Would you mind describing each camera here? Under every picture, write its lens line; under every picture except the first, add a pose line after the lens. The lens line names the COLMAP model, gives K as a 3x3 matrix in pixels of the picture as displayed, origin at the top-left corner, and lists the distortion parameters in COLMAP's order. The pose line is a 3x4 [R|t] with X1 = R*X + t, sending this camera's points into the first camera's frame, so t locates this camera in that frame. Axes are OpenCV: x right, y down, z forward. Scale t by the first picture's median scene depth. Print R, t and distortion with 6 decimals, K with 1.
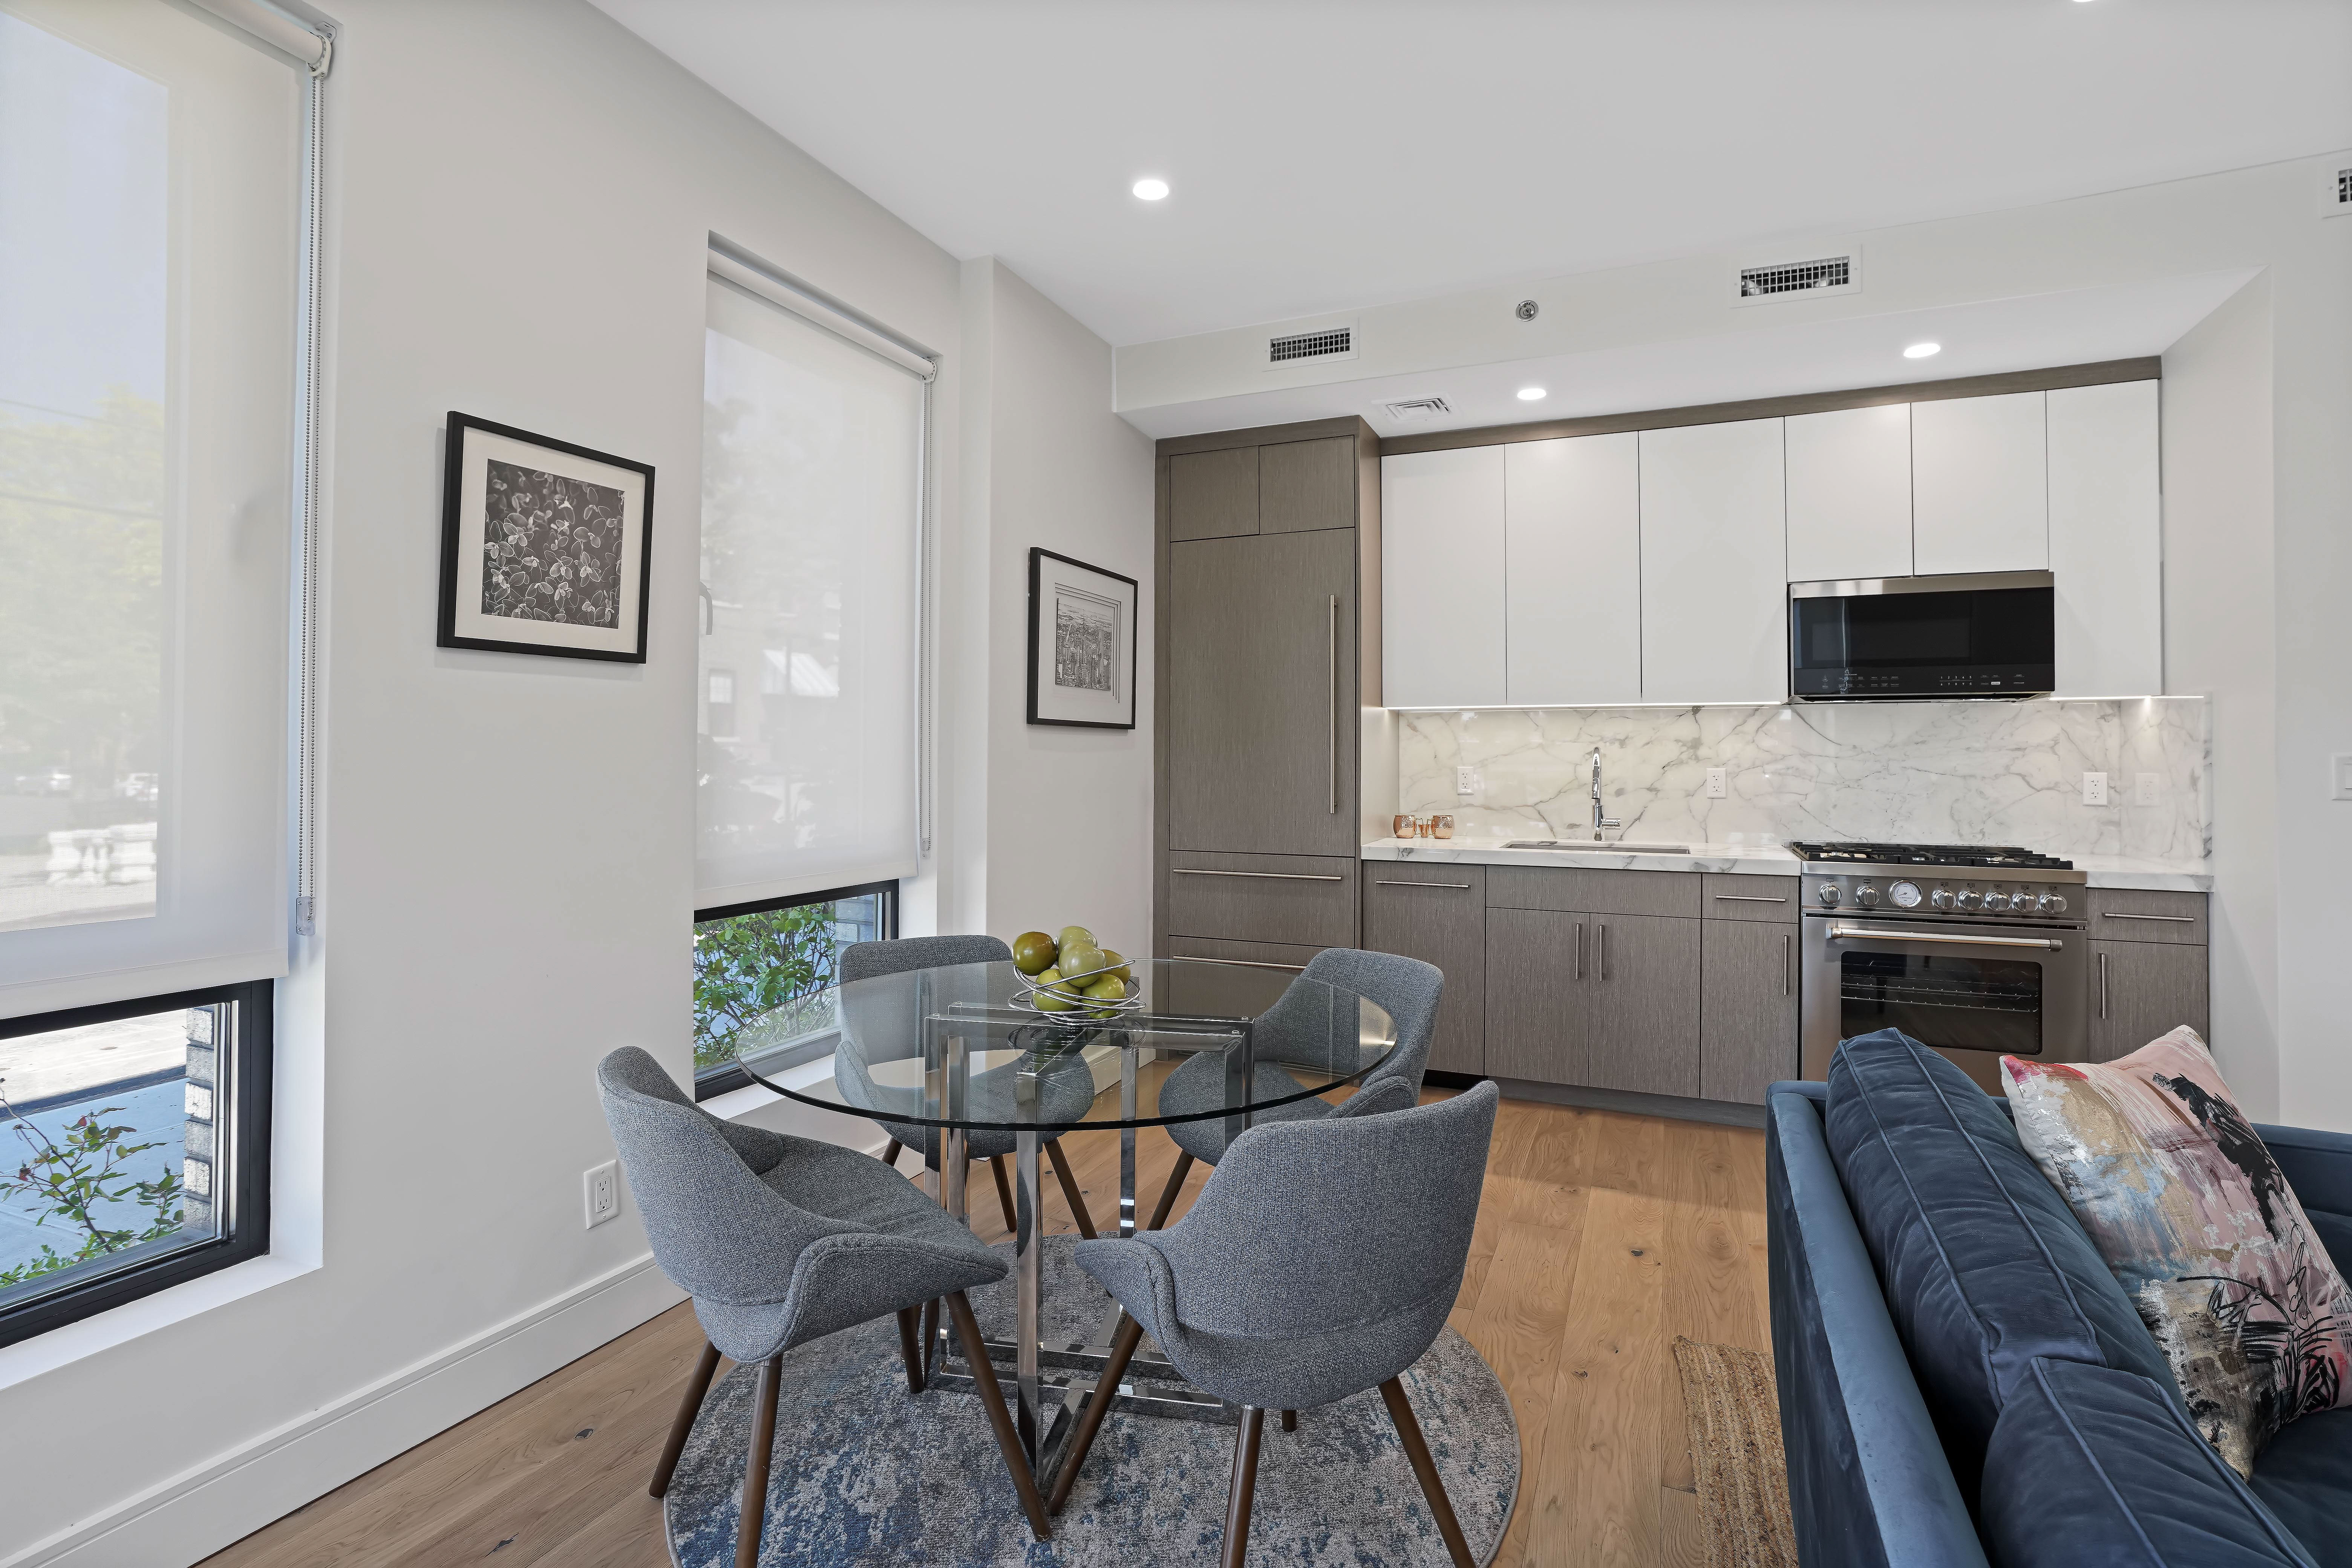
lens RADIAL K [[1093.4, 0, 1183.9], [0, 1093.4, 738.0], [0, 0, 1]] dist [-0.047665, 0.019662]
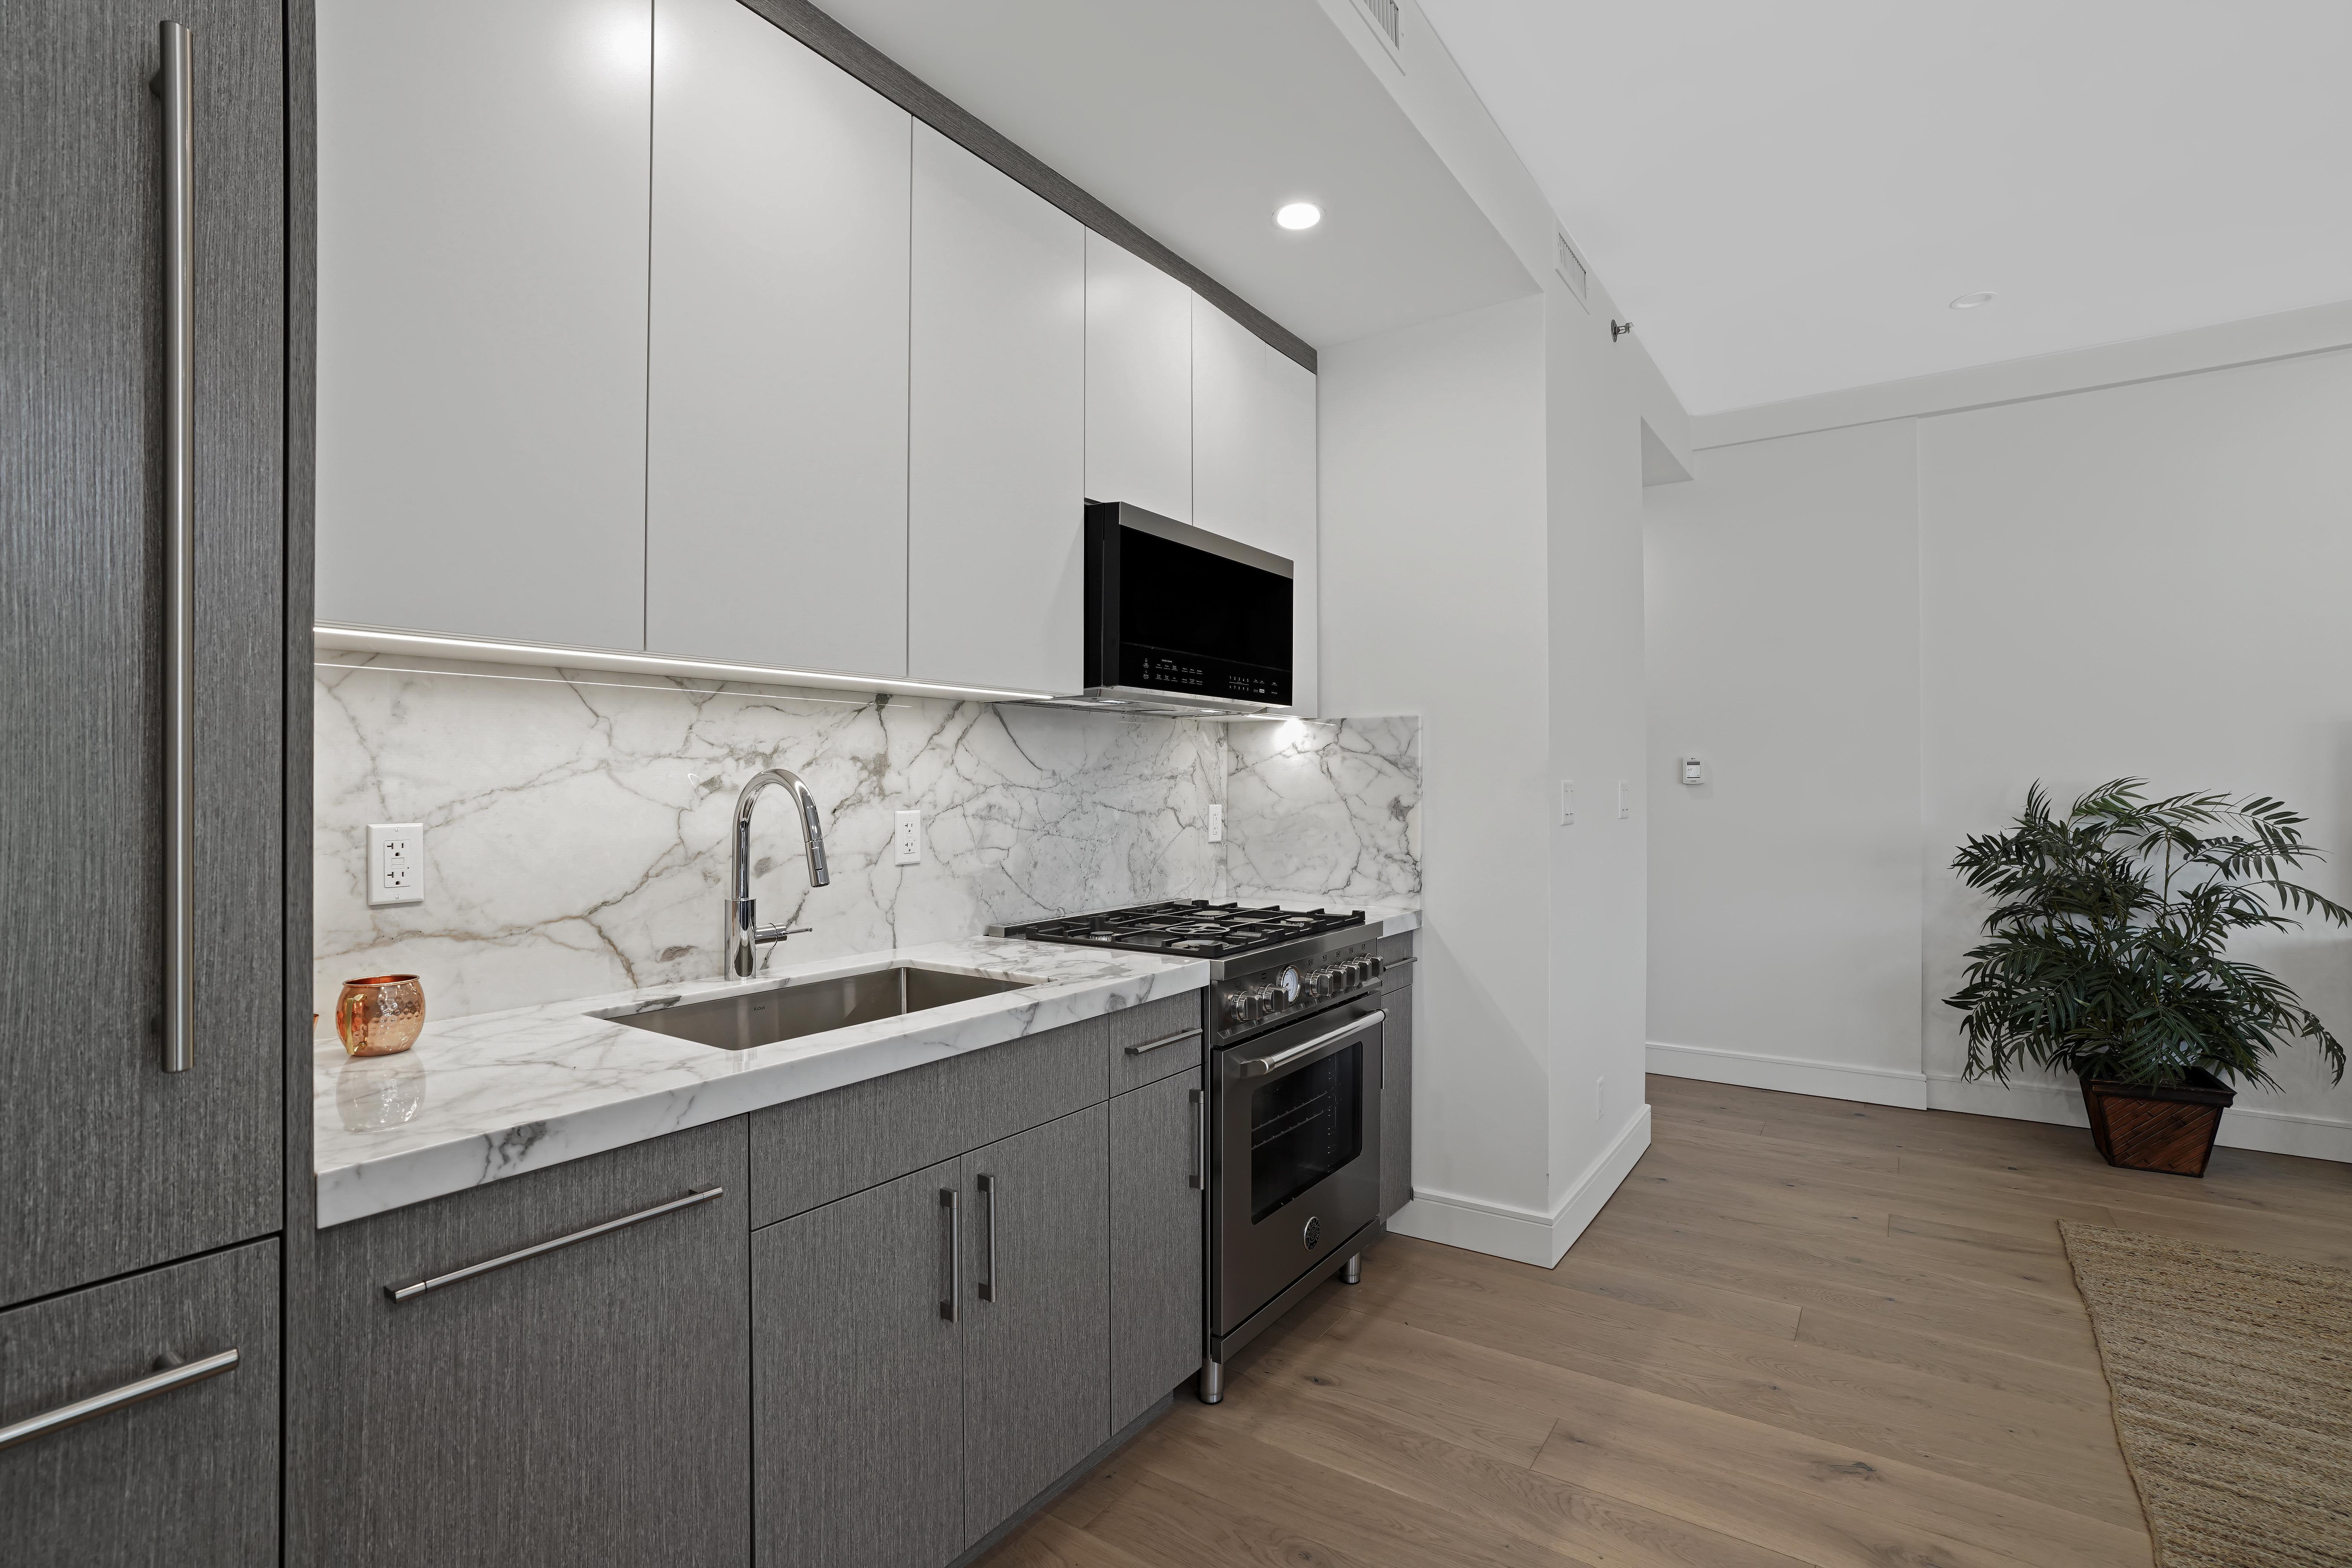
lens RADIAL K [[1093.4, 0, 1202.9], [0, 1093.4, 789.4], [0, 0, 1]] dist [-0.047665, 0.019662]
pose [[0.172377, -0.004503, 0.985021, -0.036624], [-0.014795, 0.999865, 0.007160, 0.013311], [-0.984920, -0.015808, 0.172287, 0.894384]]
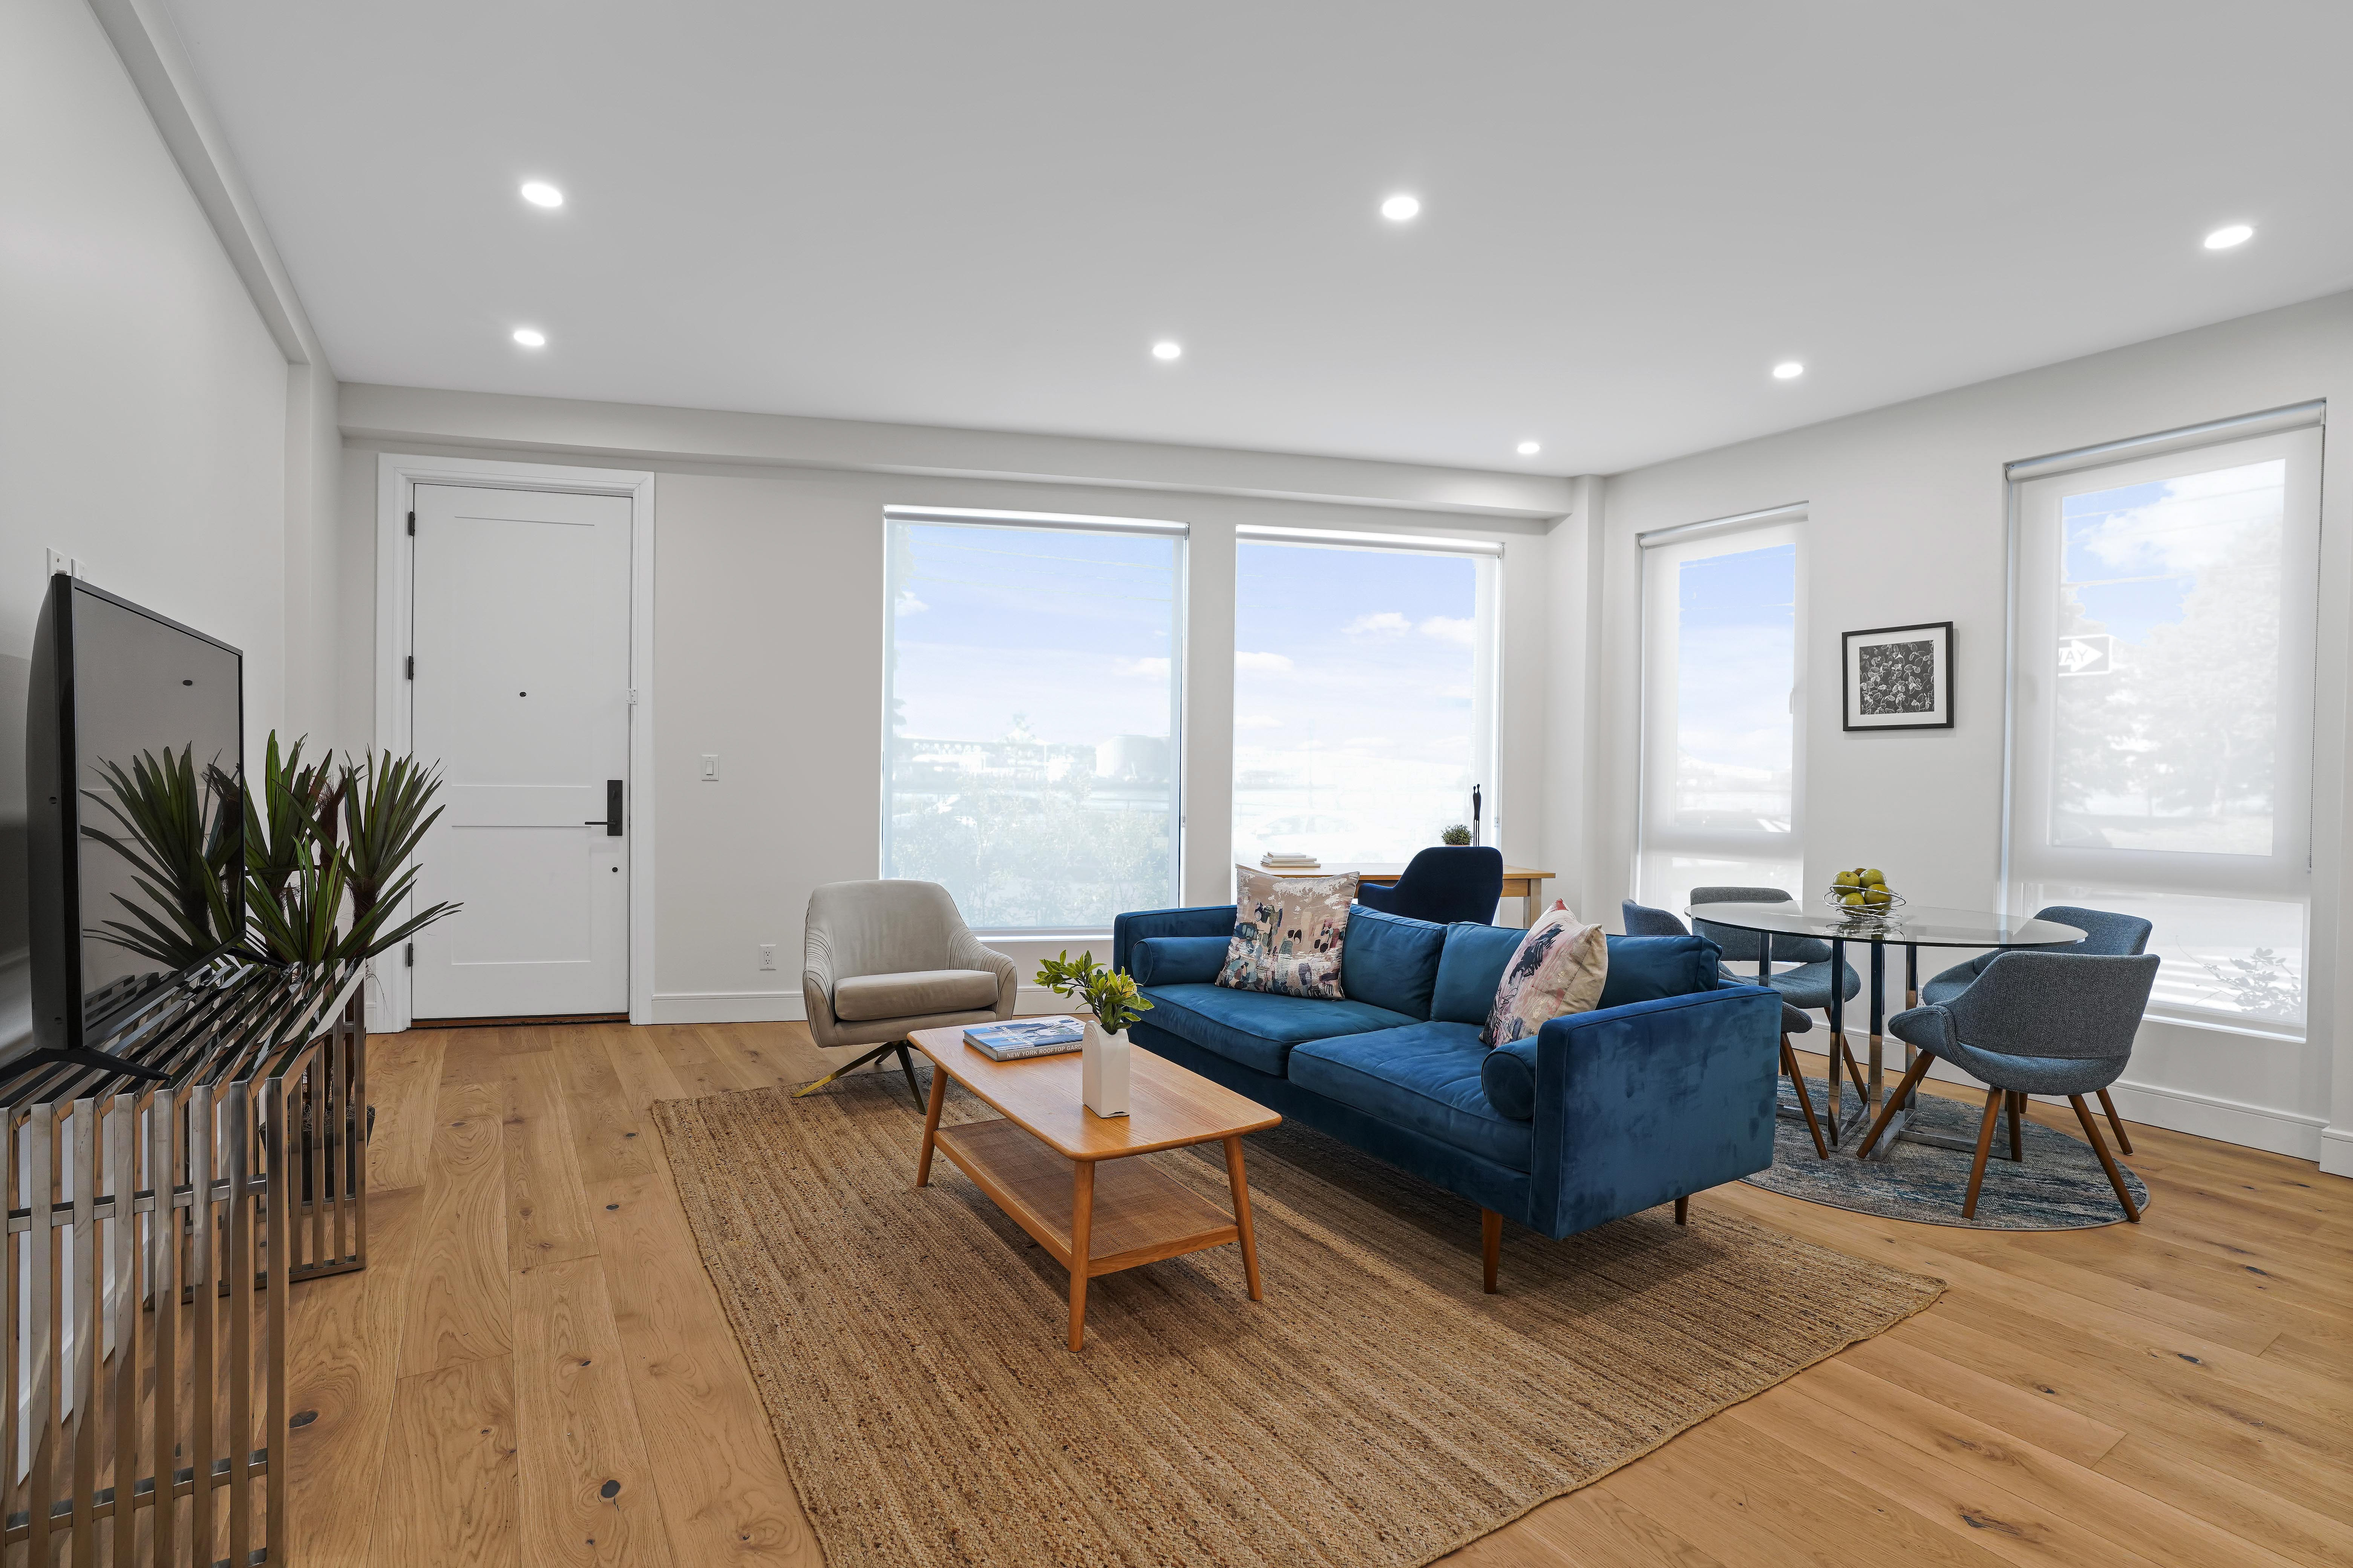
lens RADIAL K [[1093.8, 0, 1209.7], [0, 1093.8, 795.8], [0, 0, 1]] dist [-0.047665, 0.019662]
pose [[-0.533266, 0.007928, -0.845910, 1.182109], [0.003143, 0.999968, 0.007391, 0.020998], [0.845942, 0.001282, -0.533274, 0.608532]]
